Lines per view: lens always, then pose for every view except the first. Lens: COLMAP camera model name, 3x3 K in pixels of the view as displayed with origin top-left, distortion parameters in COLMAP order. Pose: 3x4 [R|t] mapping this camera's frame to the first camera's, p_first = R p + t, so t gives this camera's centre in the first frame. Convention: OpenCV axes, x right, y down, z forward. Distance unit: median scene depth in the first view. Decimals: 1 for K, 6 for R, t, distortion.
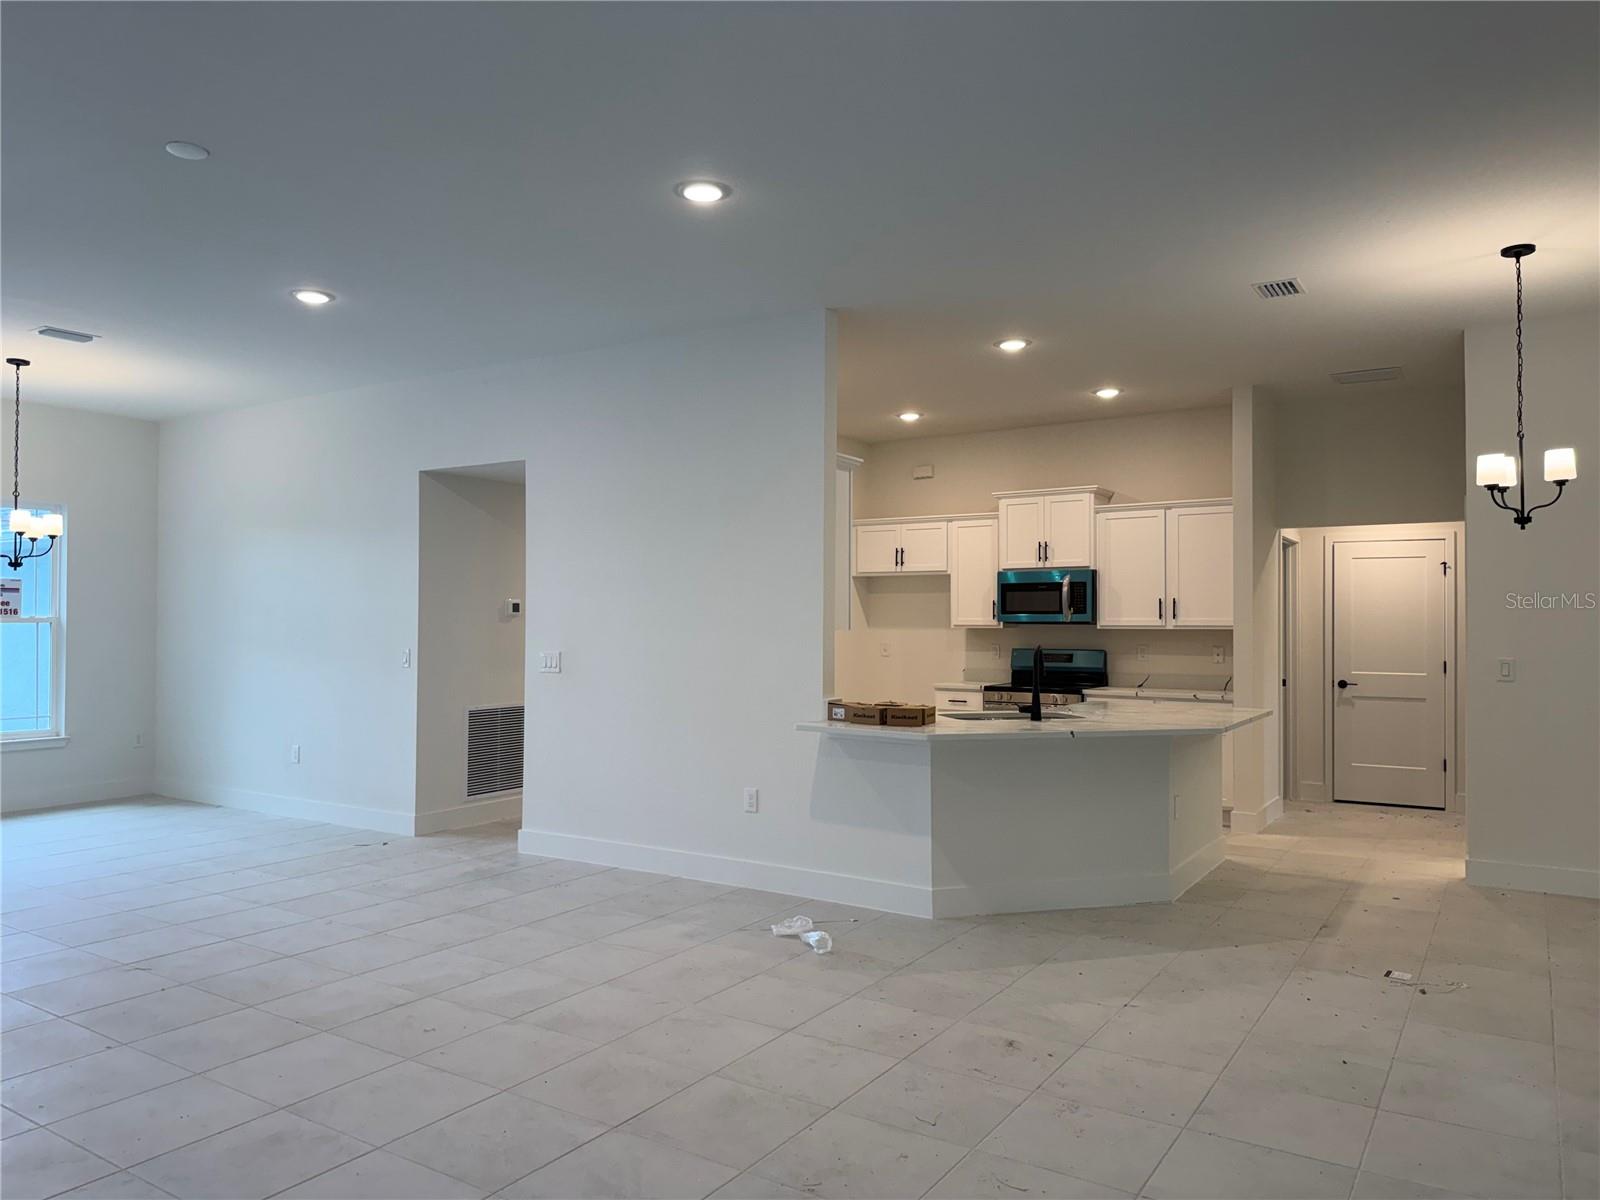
lens RADIAL K [[1154.7, 0, 800.0], [0, 1154.7, 600.0], [0, 0, 1]] dist [0.094971, -0.002710]
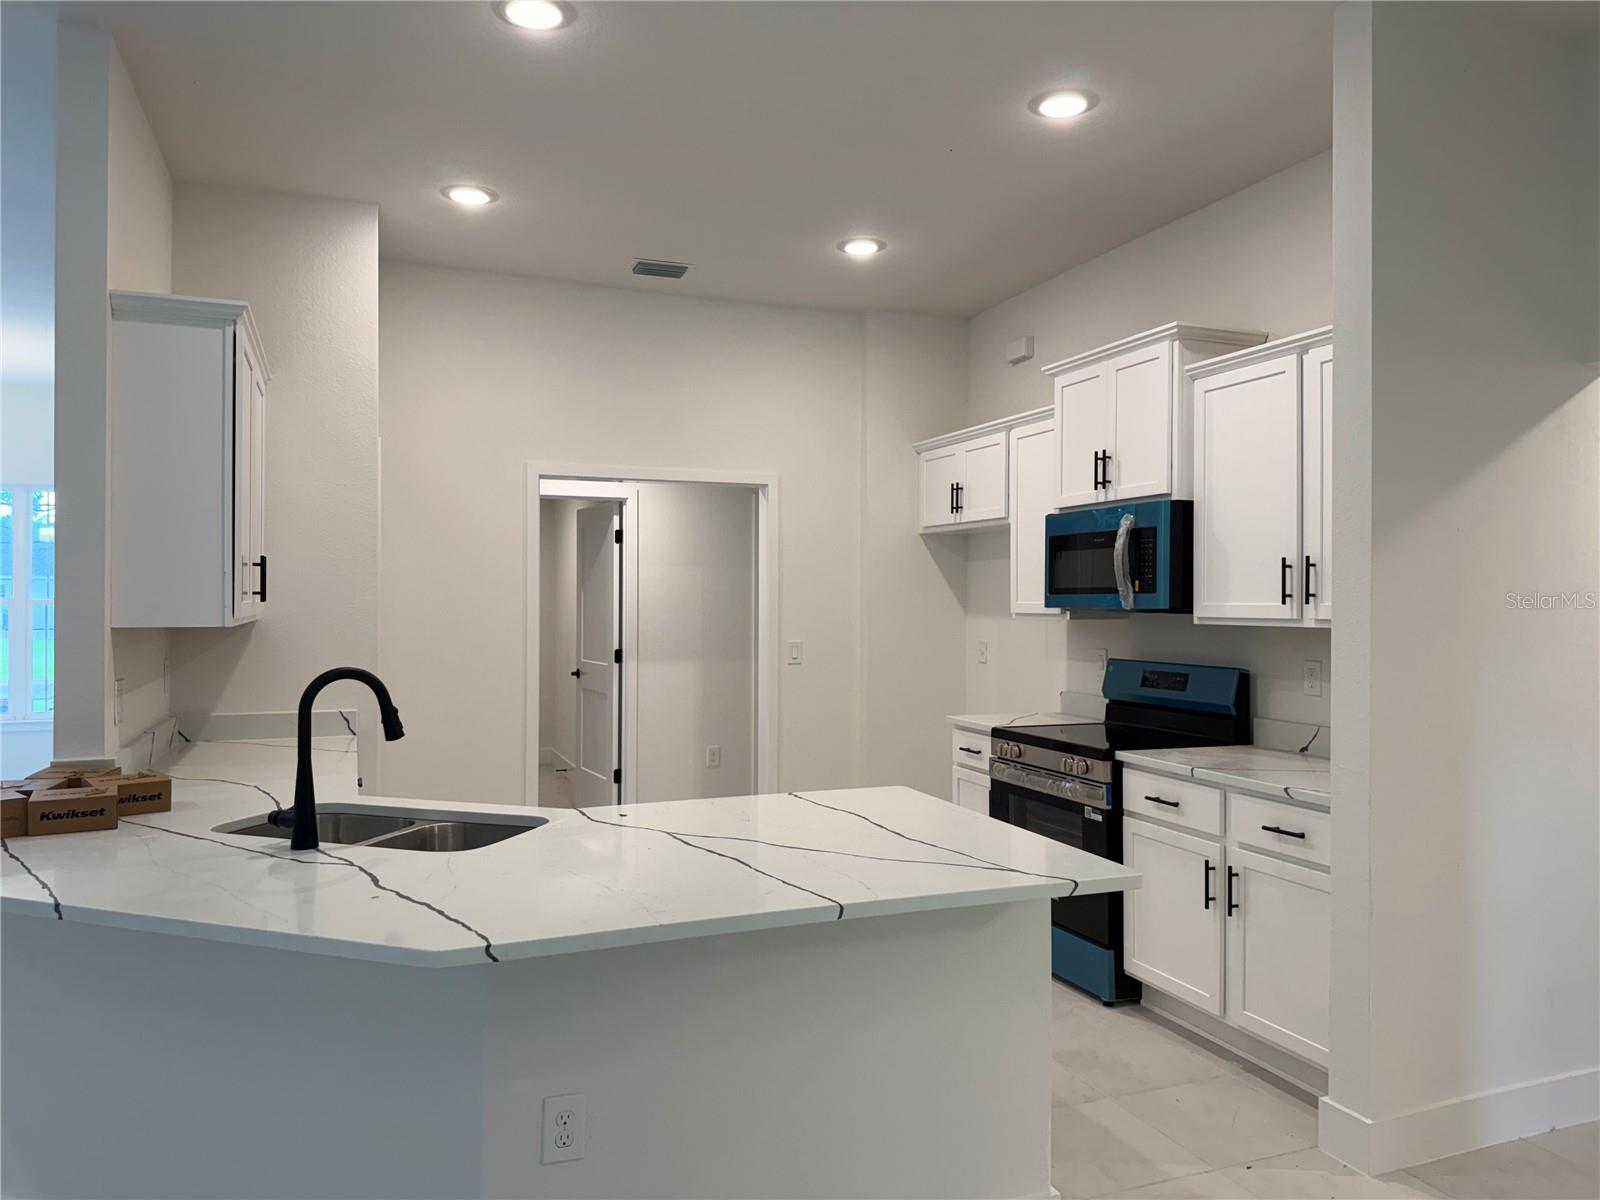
lens RADIAL K [[1154.7, 0, 800.0], [0, 1154.7, 600.0], [0, 0, 1]] dist [0.094971, -0.002710]
pose [[0.806546, 0.001865, -0.591168, 0.401482], [0.007339, 0.999886, 0.013168, 0.007296], [0.591125, -0.014960, 0.806441, 0.508633]]
